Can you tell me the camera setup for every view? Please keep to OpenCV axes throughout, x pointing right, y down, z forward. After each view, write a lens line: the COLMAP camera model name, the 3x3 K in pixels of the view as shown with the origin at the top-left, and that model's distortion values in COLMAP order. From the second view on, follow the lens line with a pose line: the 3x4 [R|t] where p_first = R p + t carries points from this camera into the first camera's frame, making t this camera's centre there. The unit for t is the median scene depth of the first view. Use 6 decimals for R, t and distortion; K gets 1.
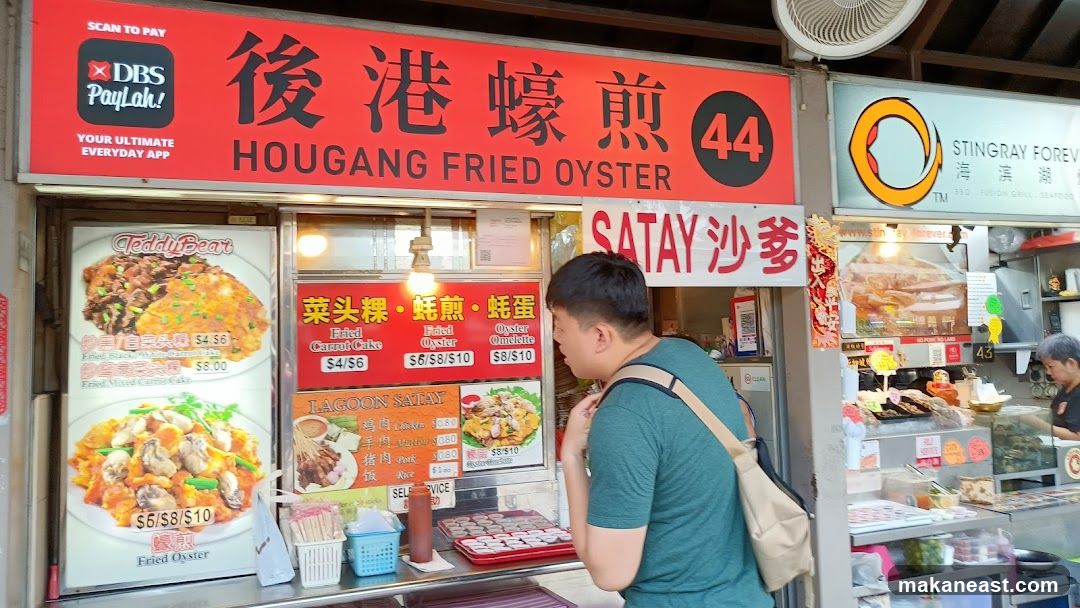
lens RADIAL K [[808.6, 0, 541.3], [0, 808.6, 287.3], [0, 0, 1]] dist [0.012045, -0.004561]
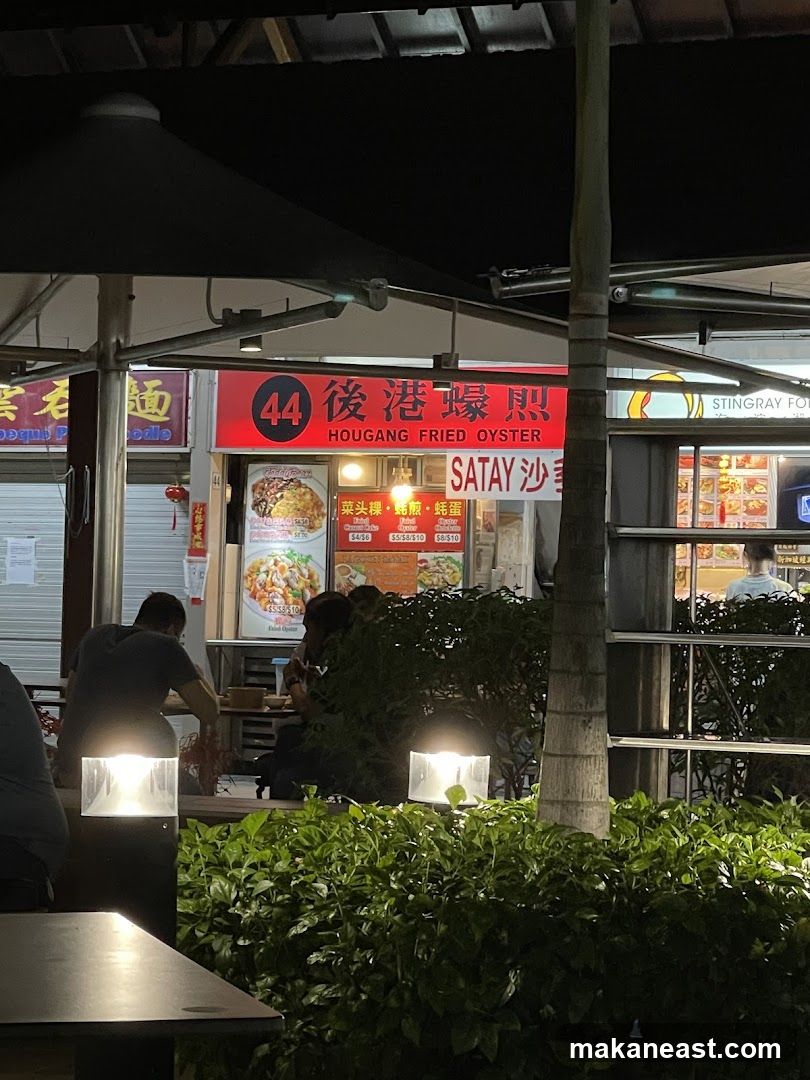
lens RADIAL K [[3431.5, 0, 405.0], [0, 3431.5, 540.0], [0, 0, 1]] dist [-0.008251, 1.568465]
pose [[0.690132, 0.034147, -0.722877, 5.691297], [0.004074, 0.998687, 0.051065, -0.309618], [0.723672, -0.038187, 0.689087, -4.478289]]
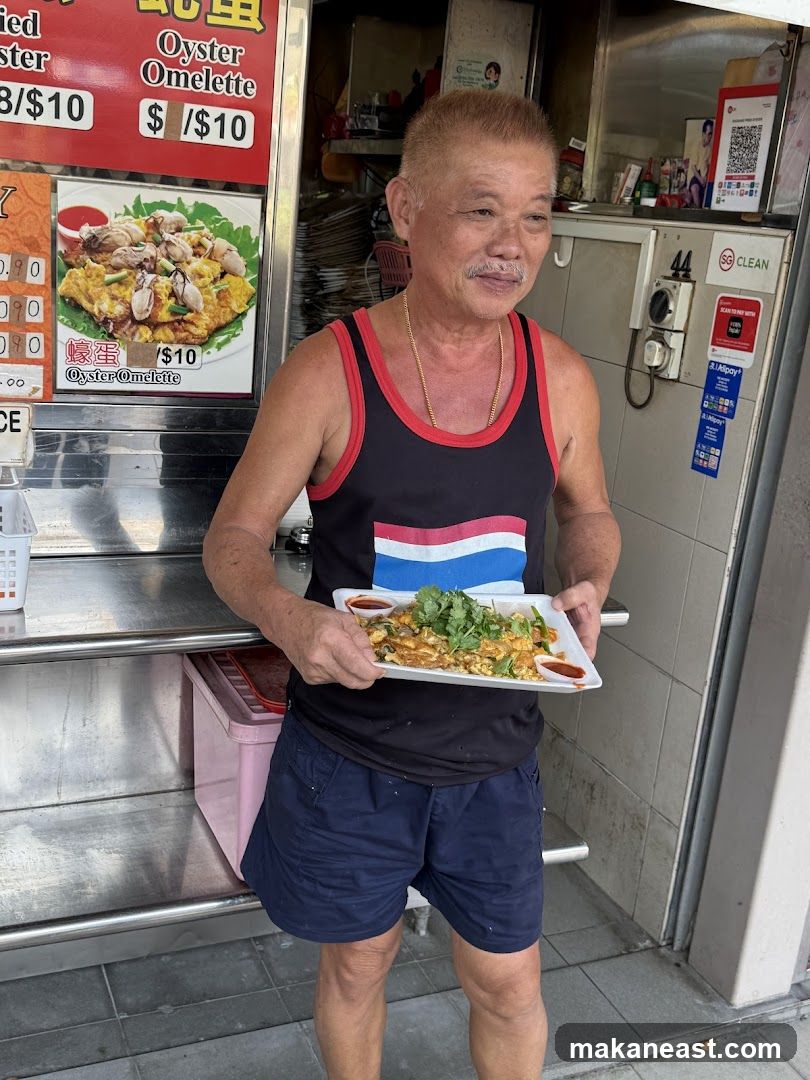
lens RADIAL K [[1154.8, 0, 401.1], [0, 1154.8, 530.5], [0, 0, 1]] dist [0.181088, -0.433517]
pose [[0.989664, 0.112970, 0.088335, 0.040089], [-0.136910, 0.927600, 0.347583, 0.062786], [-0.042673, -0.356085, 0.933479, 0.425087]]
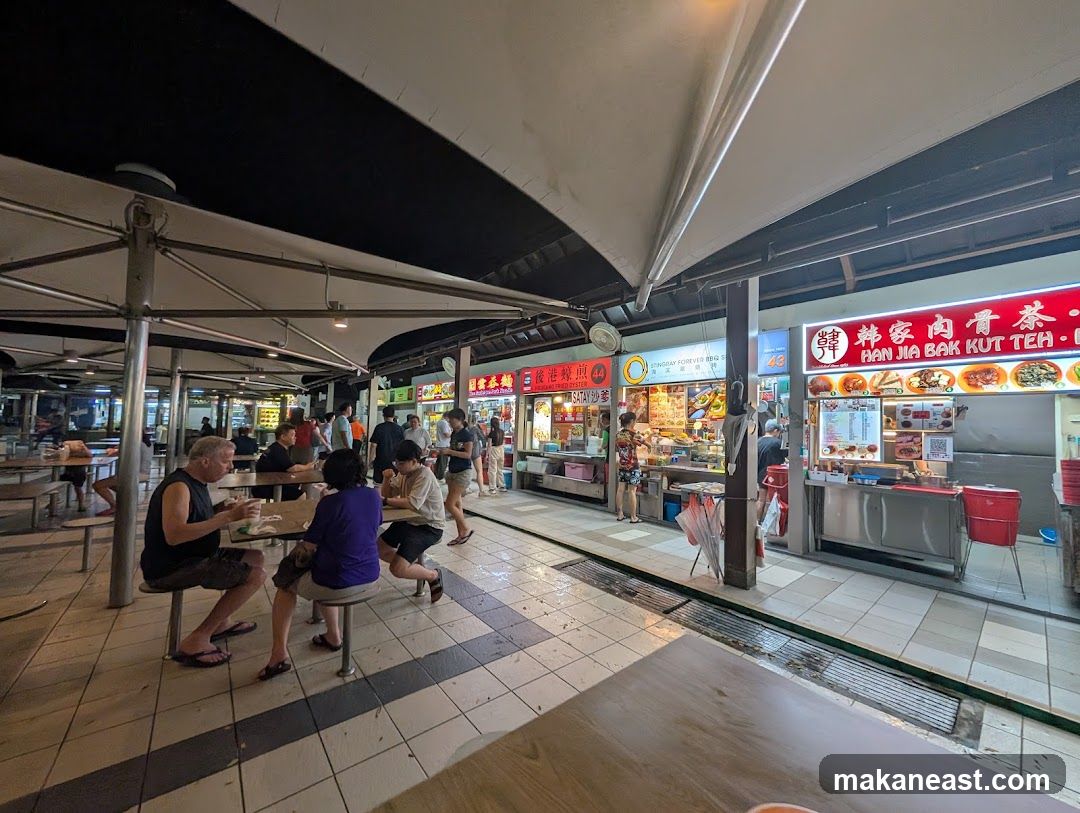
lens RADIAL K [[418.1, 0, 526.4], [0, 418.1, 409.4], [0, 0, 1]] dist [-0.012590, 0.005771]
pose [[0.293663, 0.001789, -0.955907, 2.757667], [0.035704, 0.999280, 0.012839, -0.025589], [0.955242, -0.037900, 0.293388, -0.138630]]
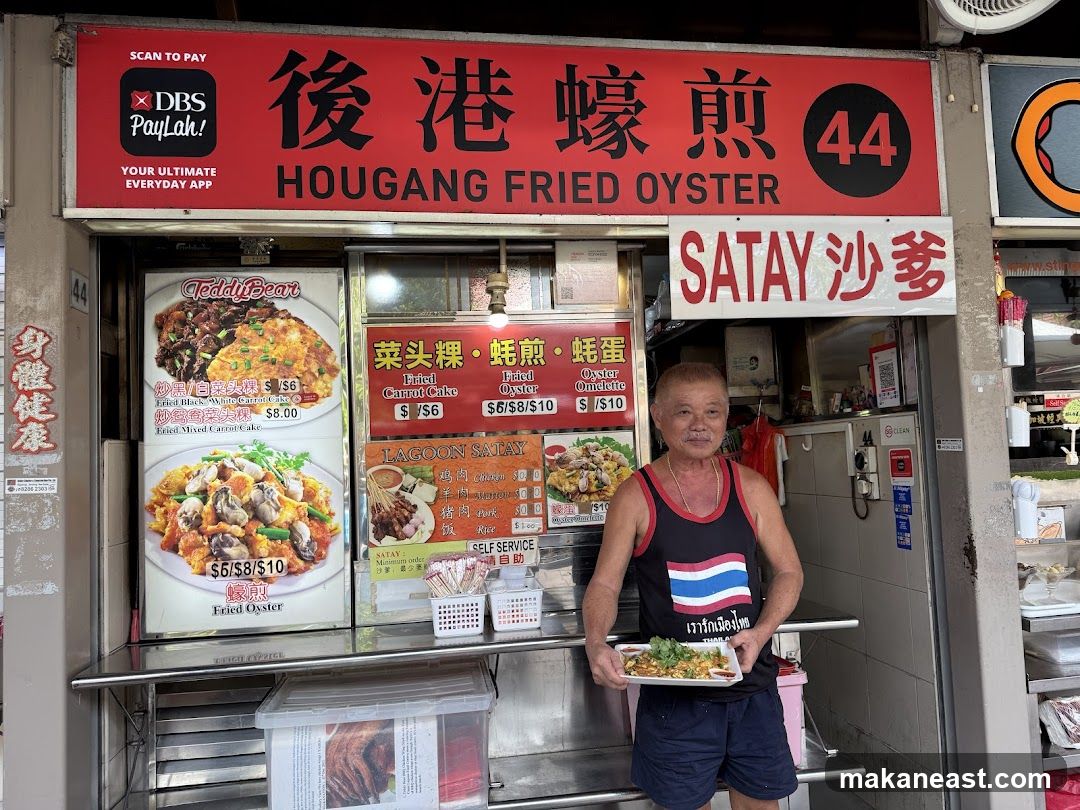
lens RADIAL K [[767.0, 0, 550.8], [0, 767.0, 407.0], [0, 0, 1]] dist [0.110417, -0.193678]
pose [[0.978180, -0.018350, -0.206948, 0.098726], [0.024442, 0.999339, 0.026920, 0.071751], [0.206317, -0.031390, 0.977981, 0.157193]]
